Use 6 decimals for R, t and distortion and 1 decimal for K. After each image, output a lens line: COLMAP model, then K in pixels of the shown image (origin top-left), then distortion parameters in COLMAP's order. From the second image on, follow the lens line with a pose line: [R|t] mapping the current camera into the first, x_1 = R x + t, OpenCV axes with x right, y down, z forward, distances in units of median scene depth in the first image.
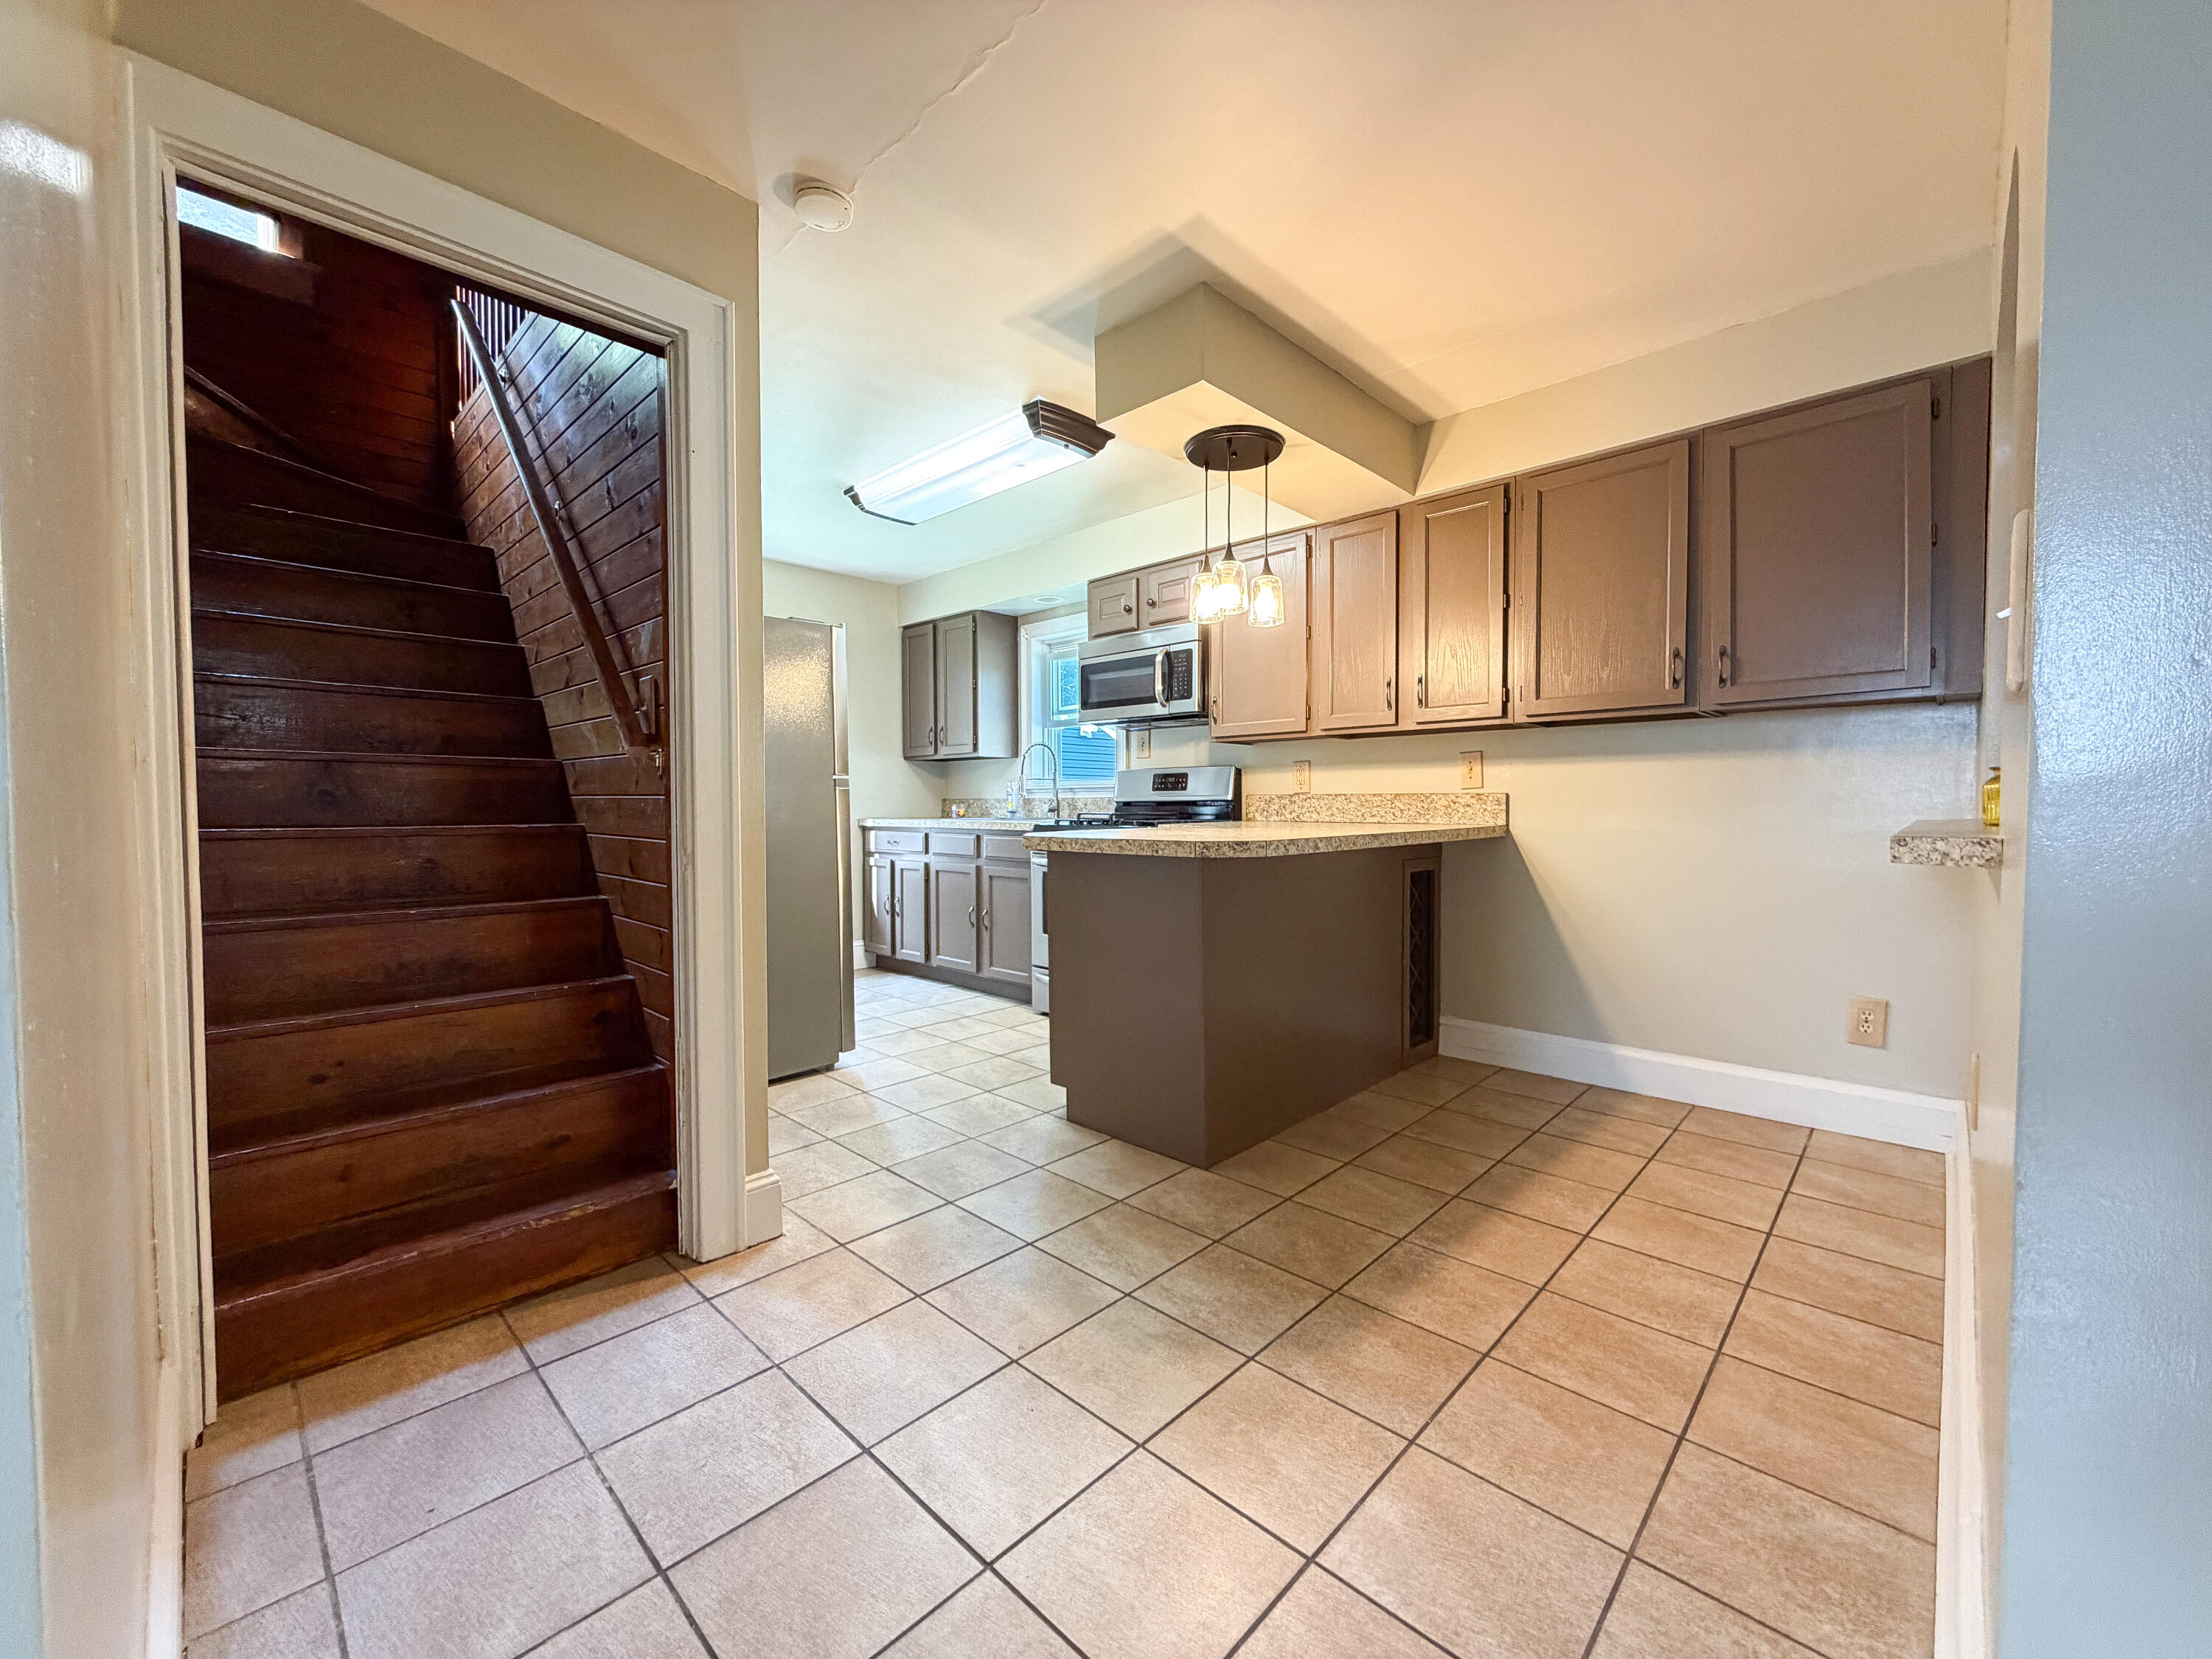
lens RADIAL K [[887.1, 0, 1095.1], [0, 887.1, 834.5], [0, 0, 1]] dist [-0.001212, 0.000481]
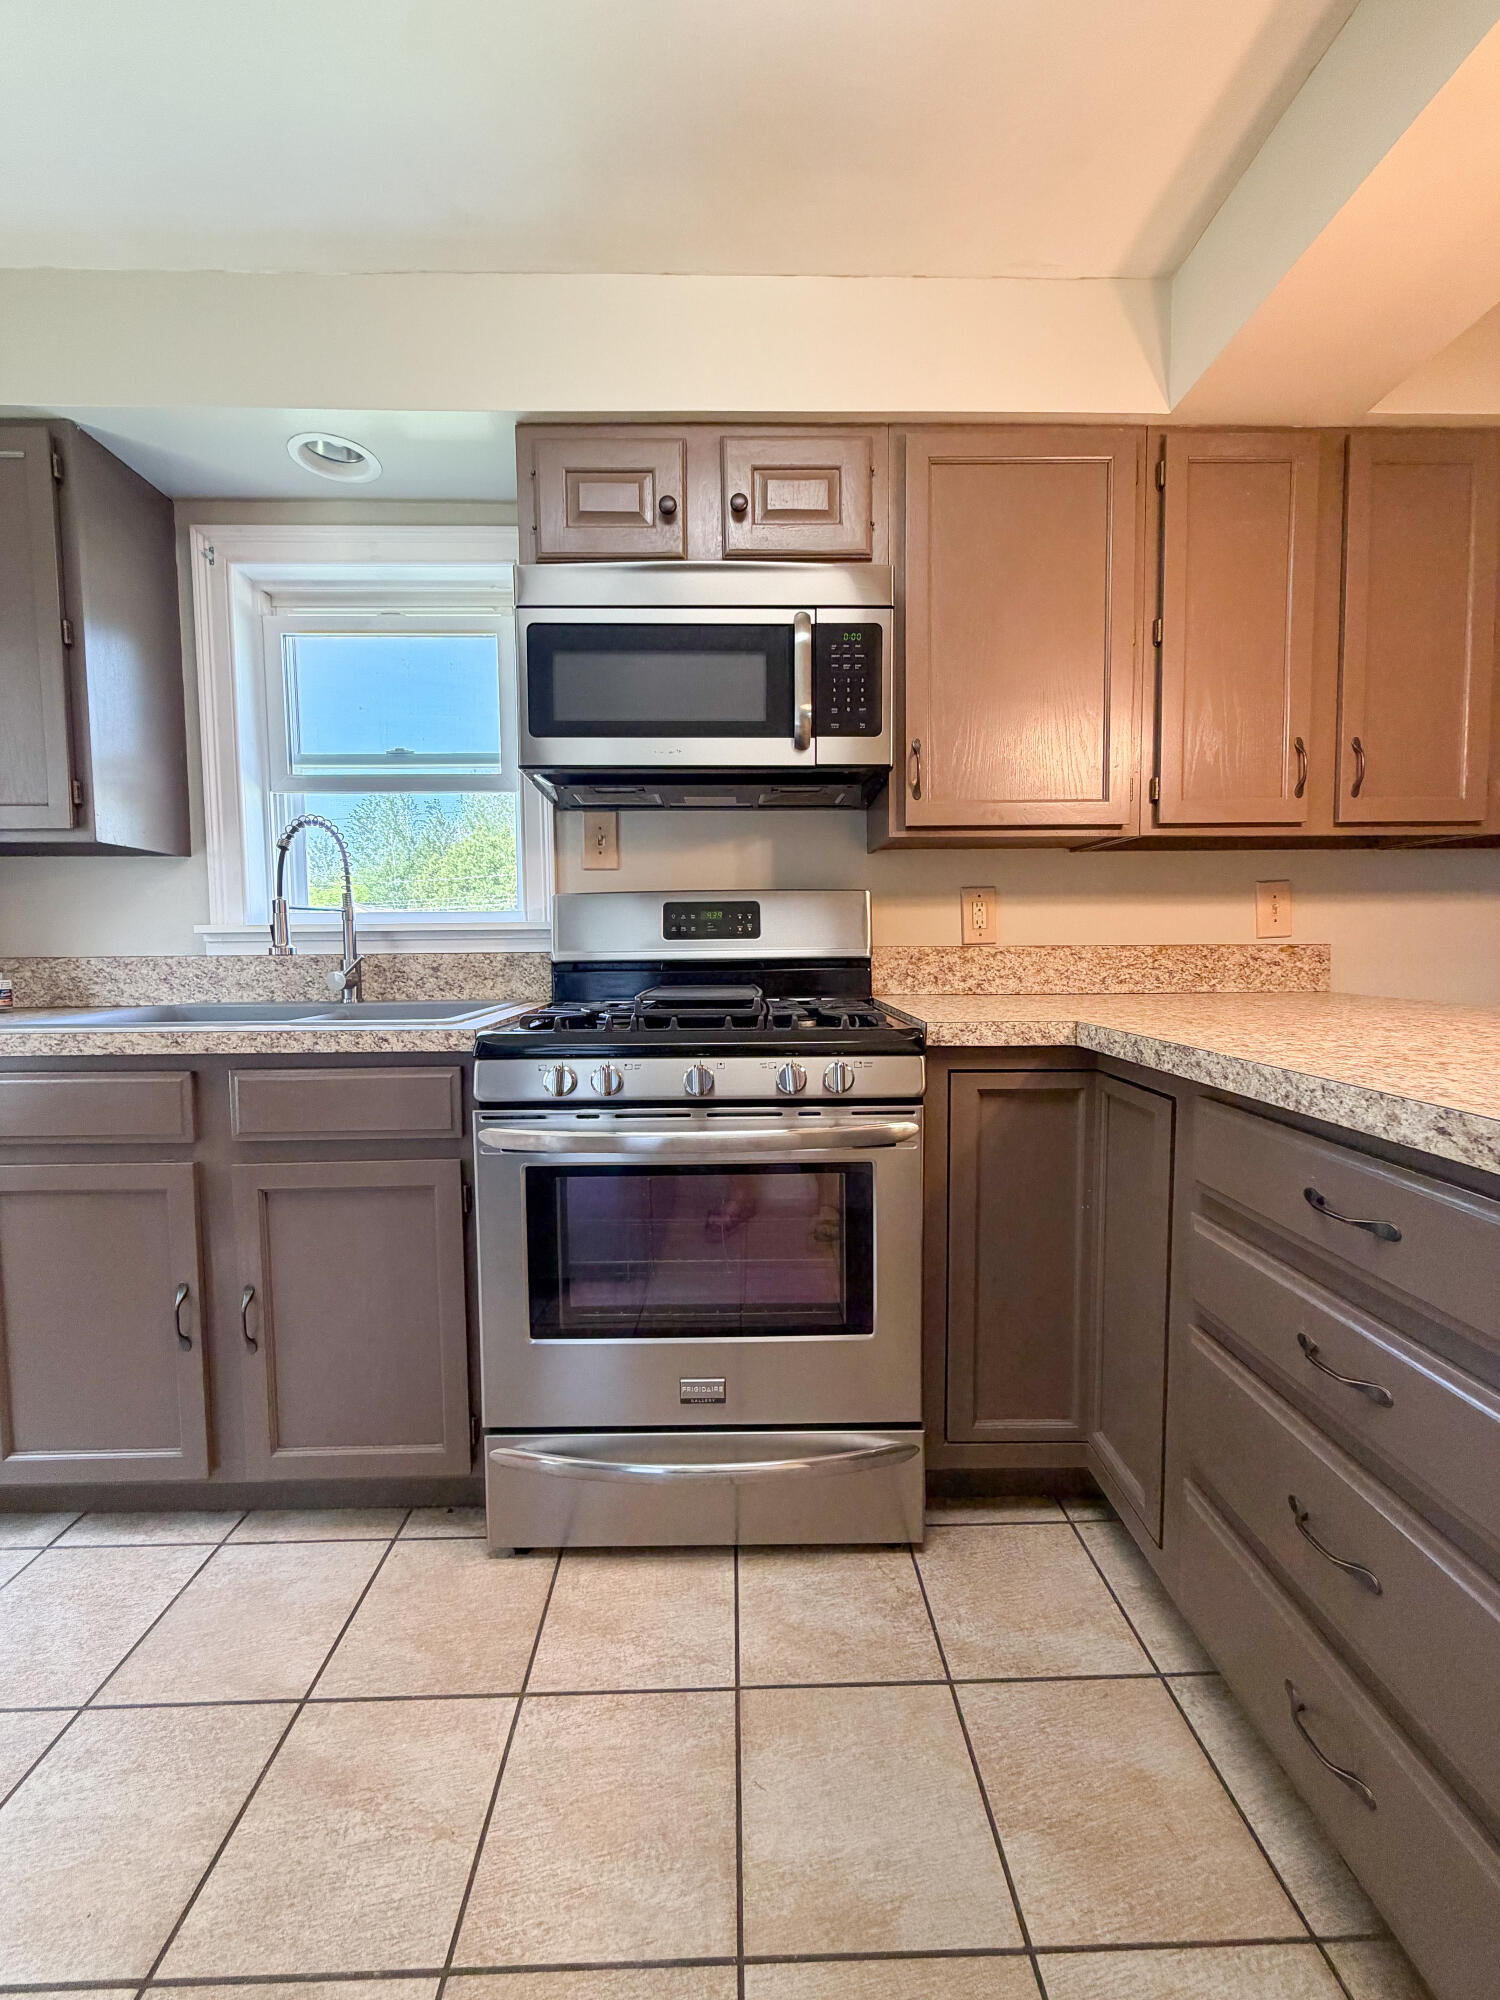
lens RADIAL K [[802.1, 0, 765.8], [0, 802.1, 994.7], [0, 0, 1]] dist [-0.001212, 0.000481]
pose [[0.691615, -0.046867, 0.720744, -0.284273], [0.032036, 0.998901, 0.034213, -0.044293], [-0.721555, -0.000572, 0.692357, 0.914152]]
